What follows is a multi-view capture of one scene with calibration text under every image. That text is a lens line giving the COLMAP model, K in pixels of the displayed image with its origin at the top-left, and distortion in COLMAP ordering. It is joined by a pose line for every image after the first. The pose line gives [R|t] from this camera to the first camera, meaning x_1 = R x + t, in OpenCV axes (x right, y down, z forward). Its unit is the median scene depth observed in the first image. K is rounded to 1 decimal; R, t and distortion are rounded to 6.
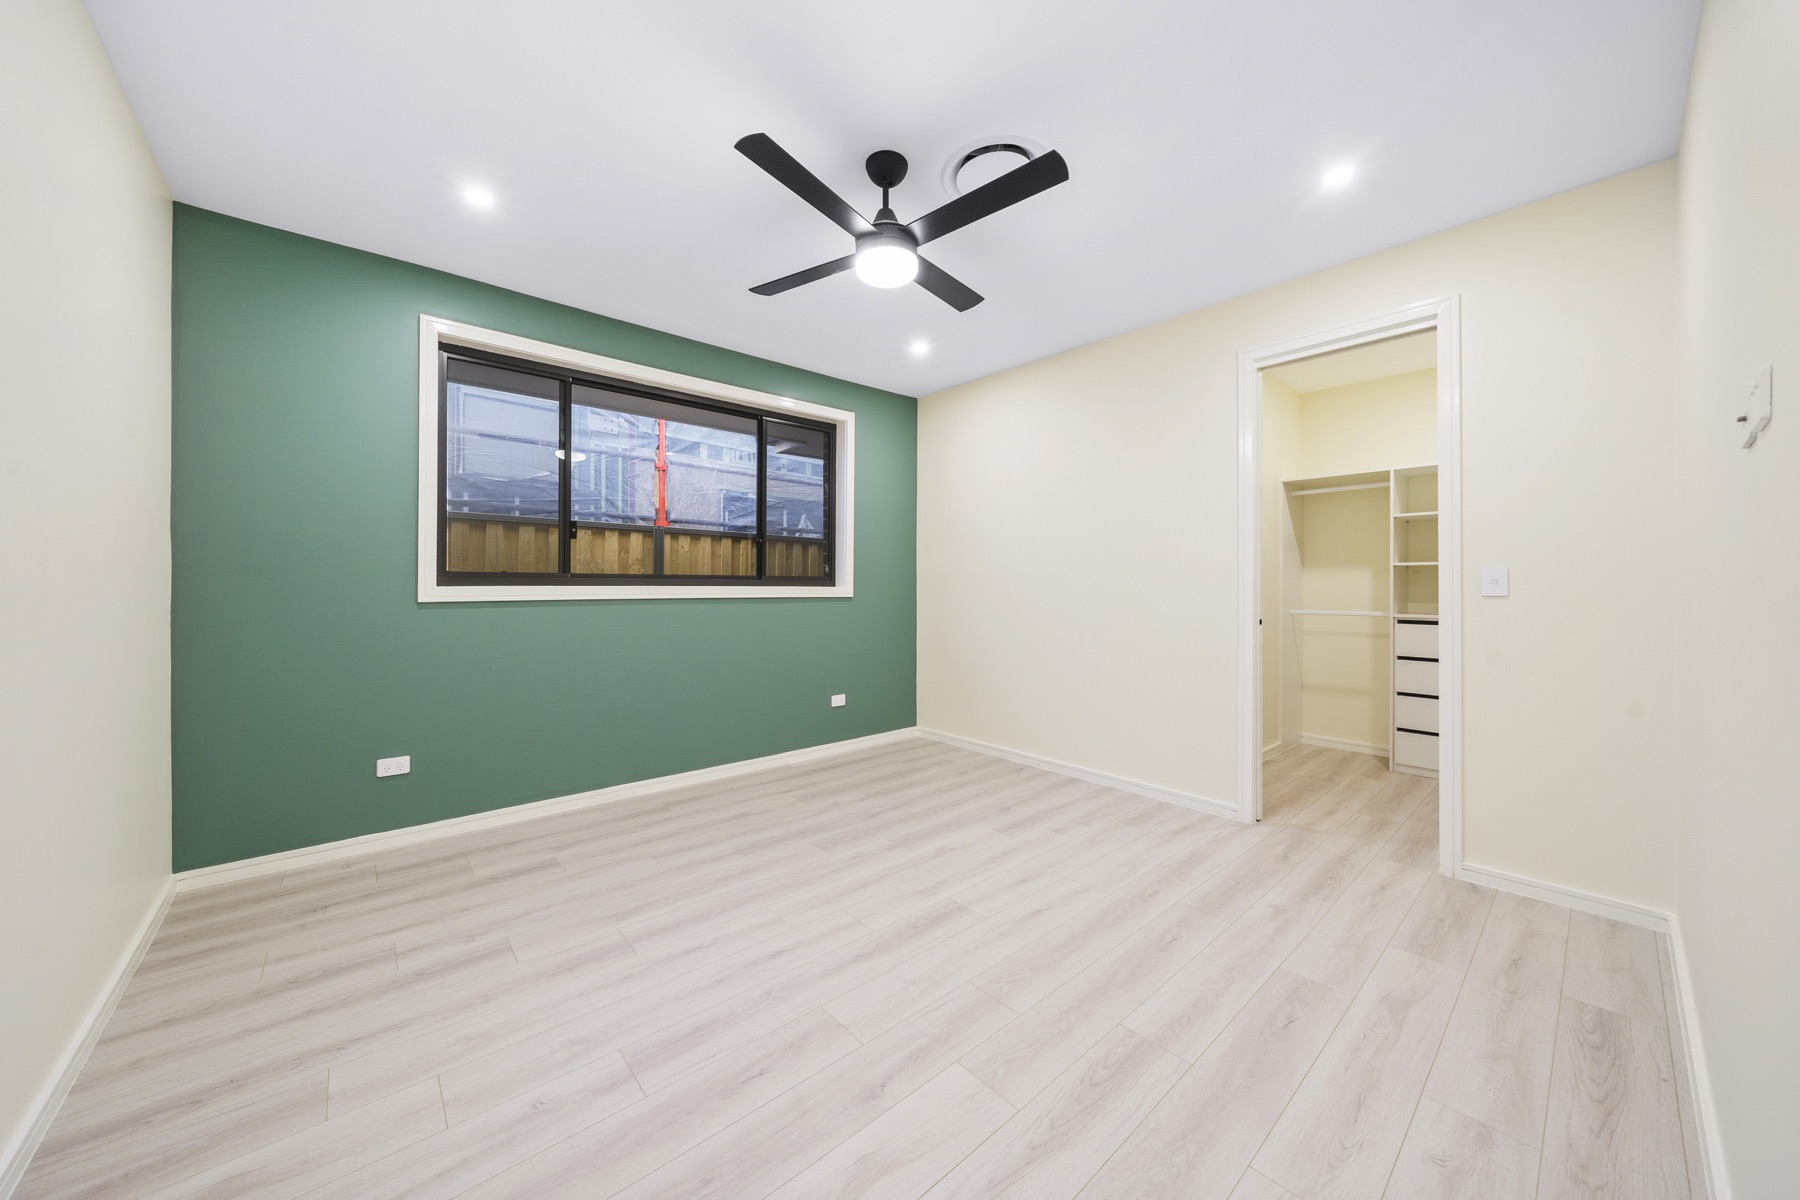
lens RADIAL K [[628.5, 0, 892.9], [0, 628.5, 592.0], [0, 0, 1]] dist [0.001225, 0.000027]
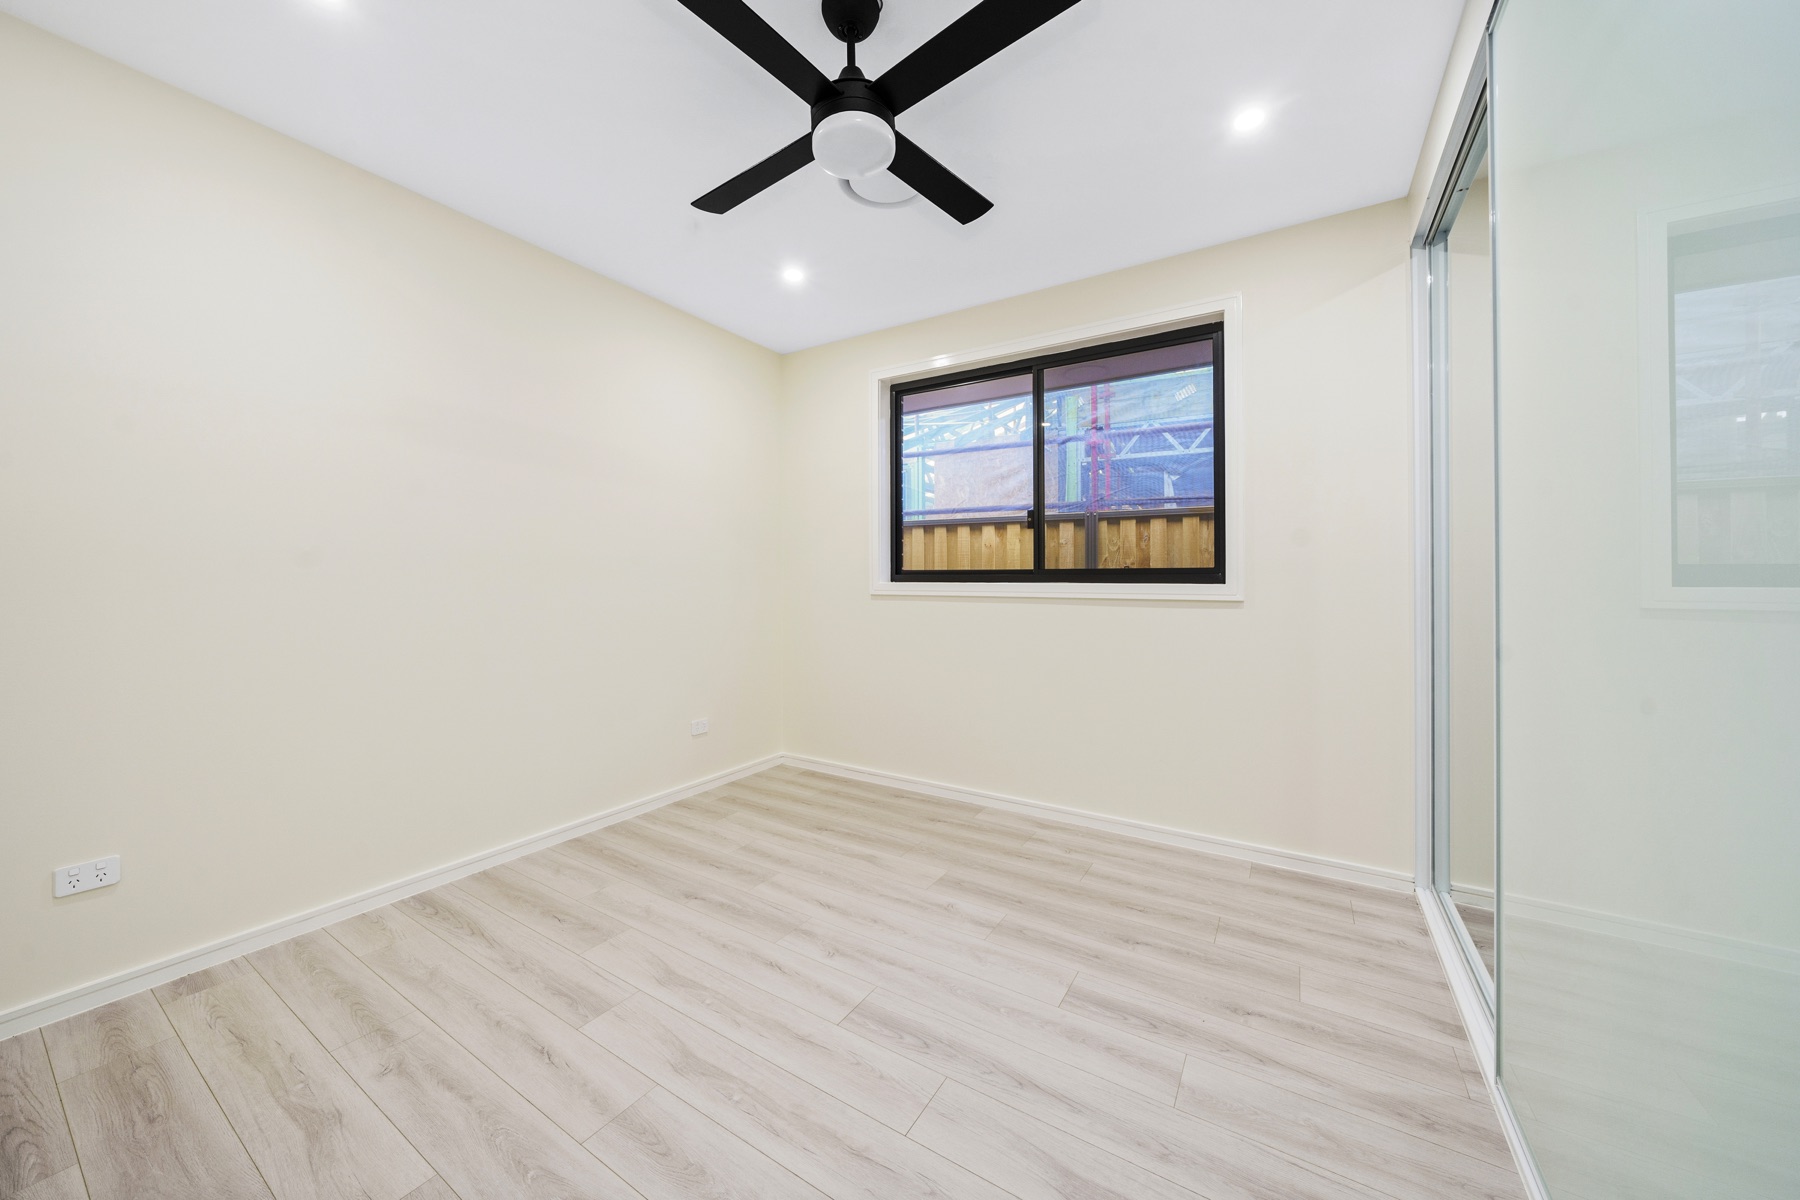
lens RADIAL K [[628.5, 0, 887.1], [0, 628.5, 571.8], [0, 0, 1]] dist [0.001225, 0.000027]
pose [[0.282419, -0.011532, -0.959222, 0.397585], [-0.007476, 0.999871, -0.014222, -0.010752], [0.959262, 0.011187, 0.282296, 0.537498]]
